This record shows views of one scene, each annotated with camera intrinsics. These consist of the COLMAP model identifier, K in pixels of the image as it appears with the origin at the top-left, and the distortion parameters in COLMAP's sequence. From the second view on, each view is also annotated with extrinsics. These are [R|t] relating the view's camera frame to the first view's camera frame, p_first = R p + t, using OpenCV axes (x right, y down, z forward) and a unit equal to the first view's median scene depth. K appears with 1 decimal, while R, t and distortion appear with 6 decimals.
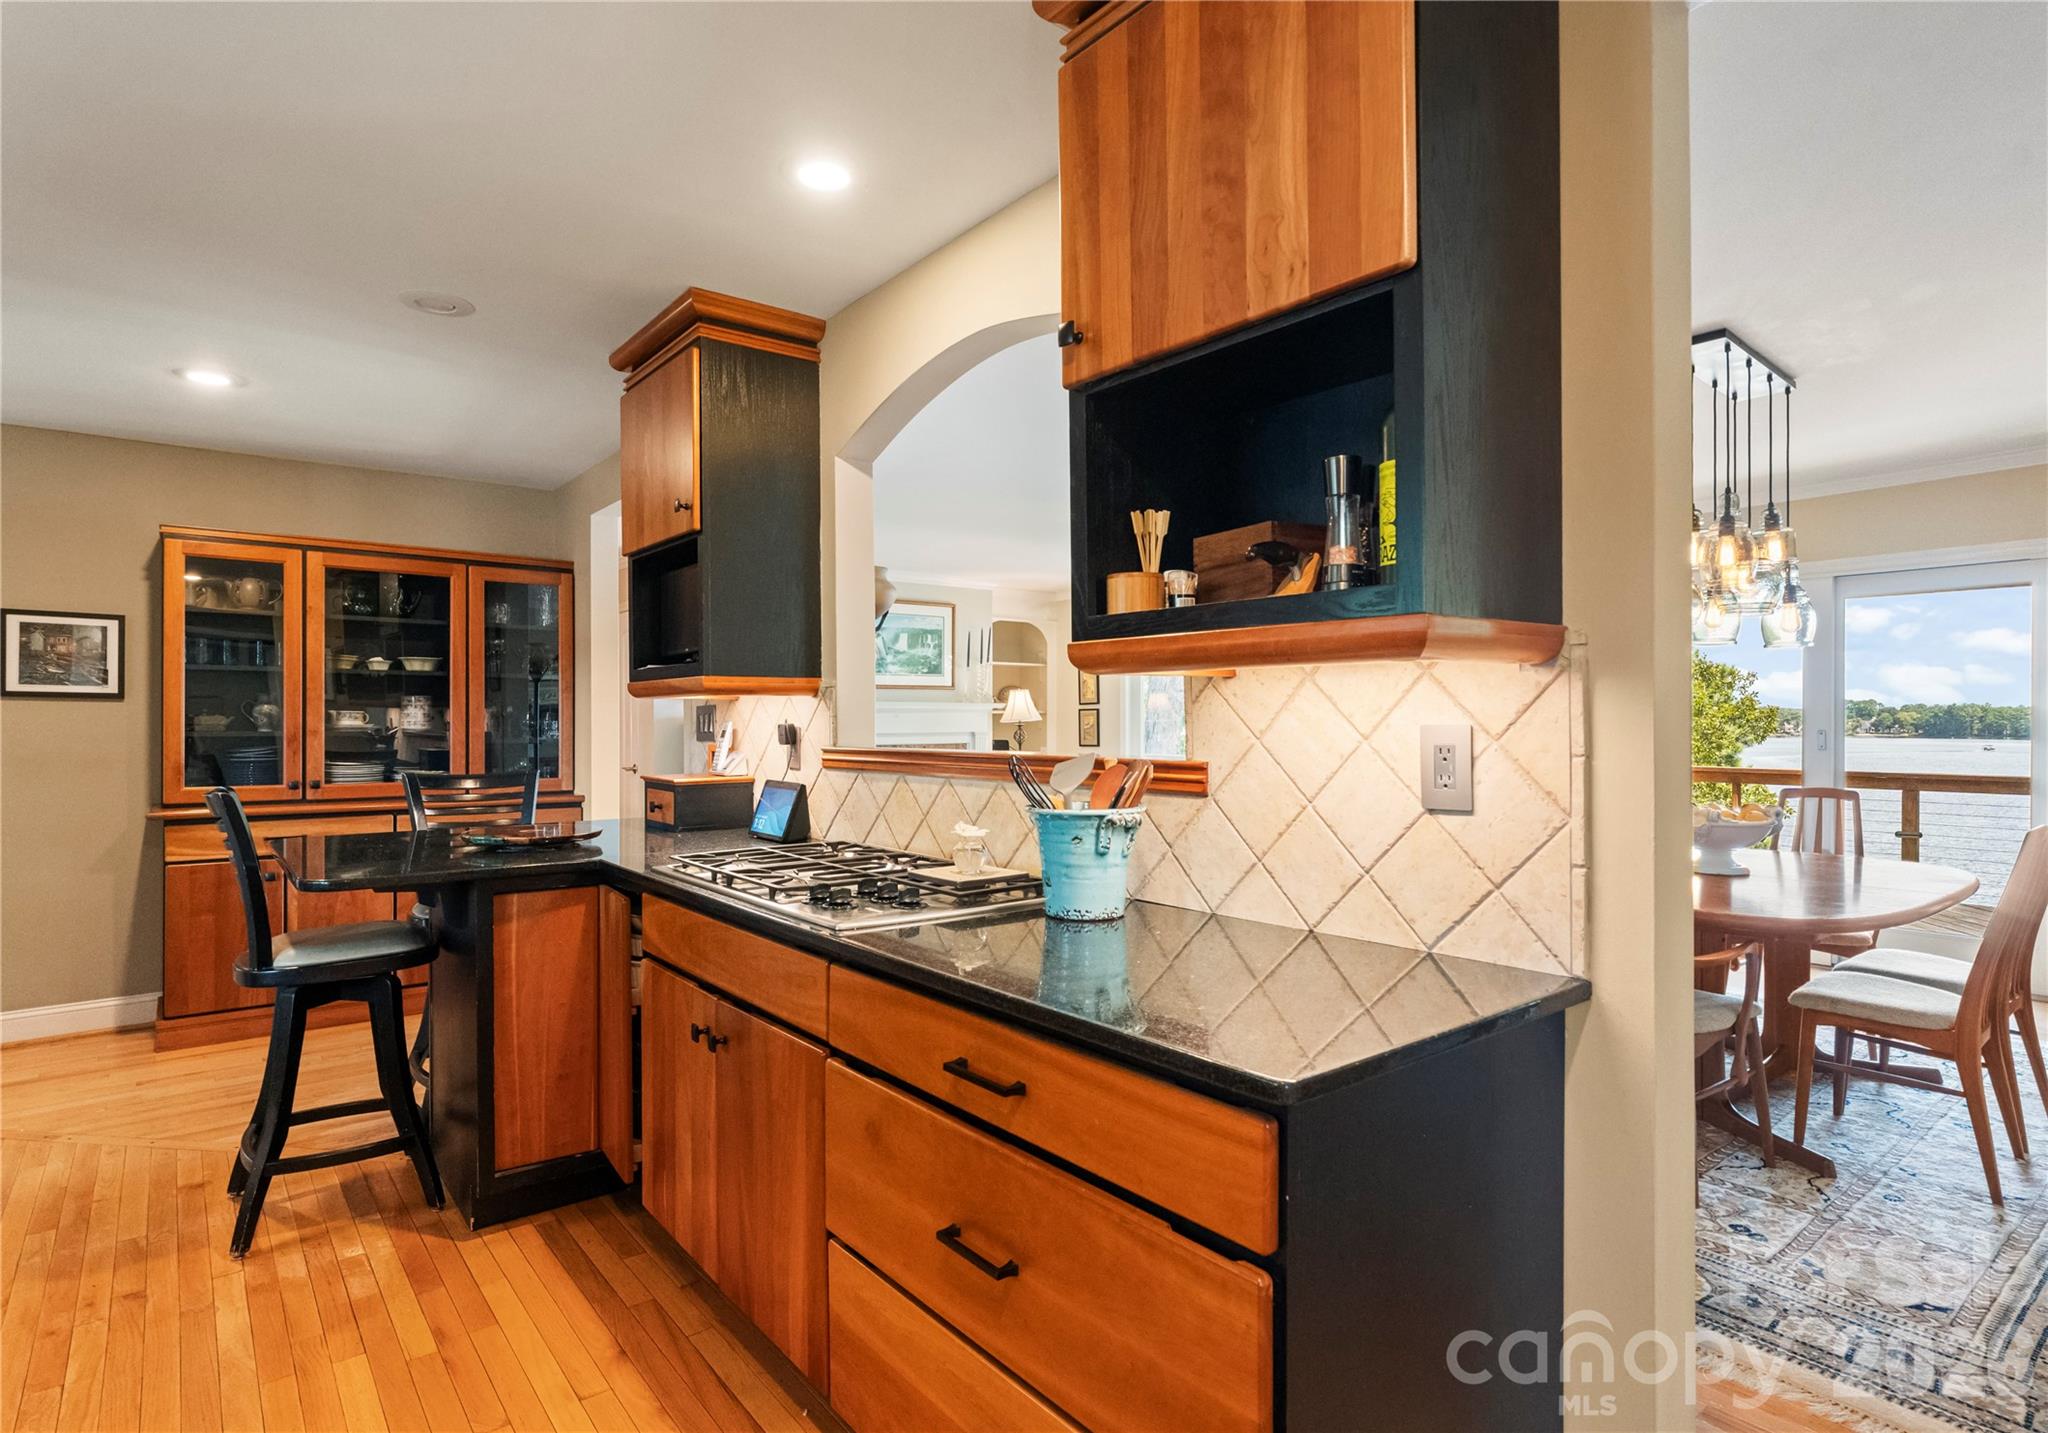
lens RADIAL K [[1079.1, 0, 1028.6], [0, 1079.1, 718.1], [0, 0, 1]] dist [0.005814, 0.000875]
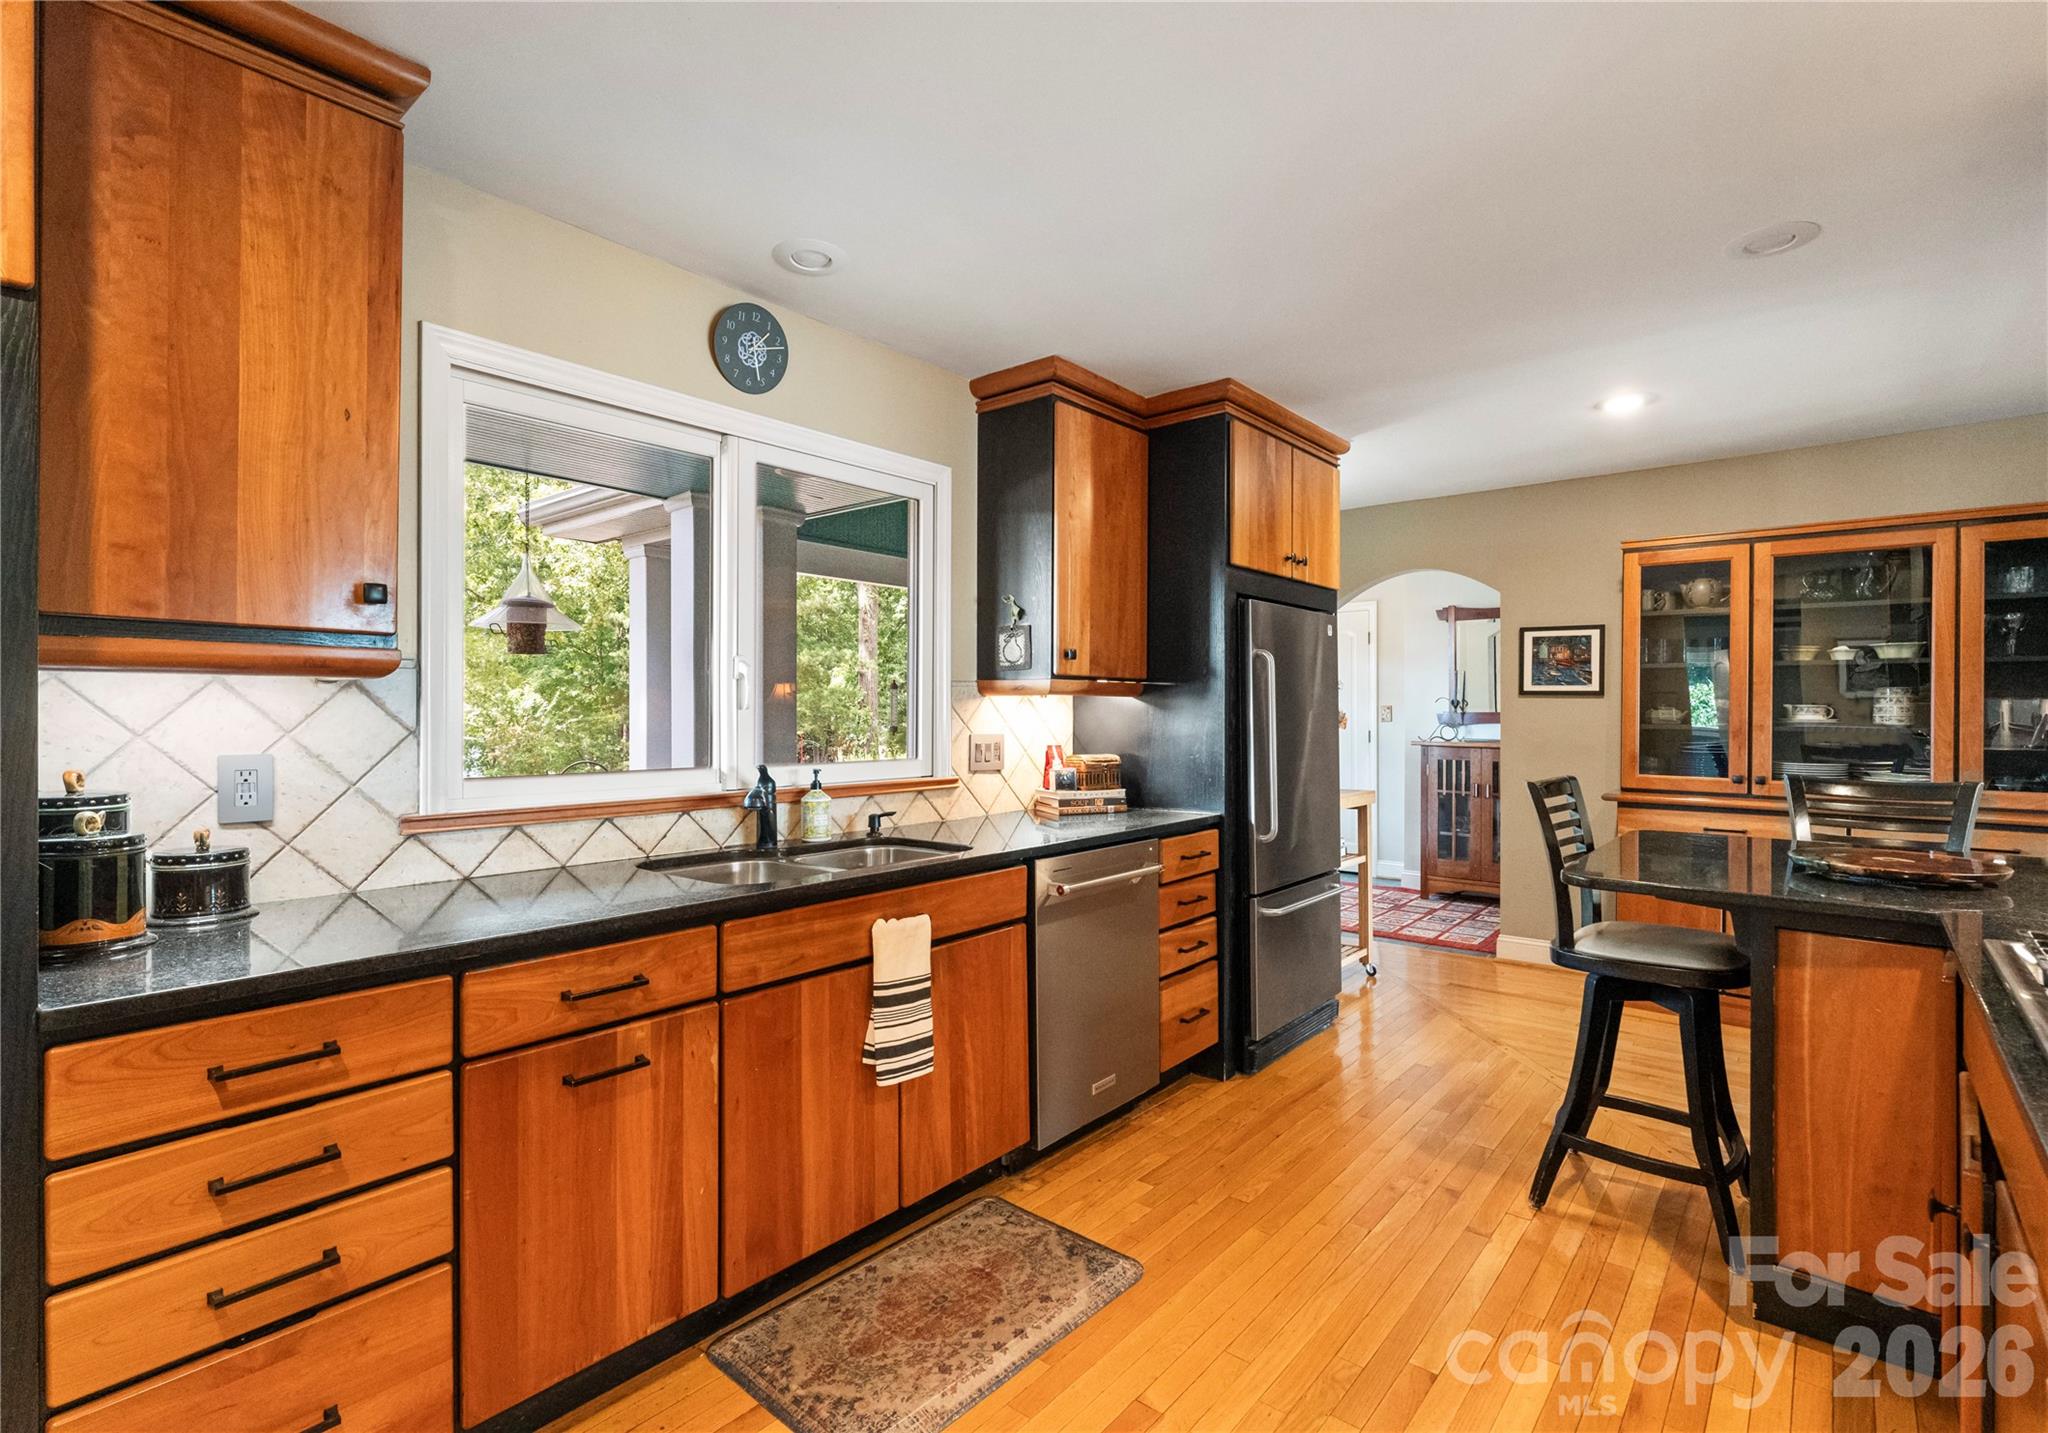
lens RADIAL K [[964.6, 0, 1018.4], [0, 964.6, 710.4], [0, 0, 1]] dist [0.000473, -0.000107]
pose [[0.186240, 0.002146, -0.982502, 0.088219], [-0.001913, 0.999997, 0.001822, -0.002722], [0.982502, 0.001540, 0.186244, 0.209595]]
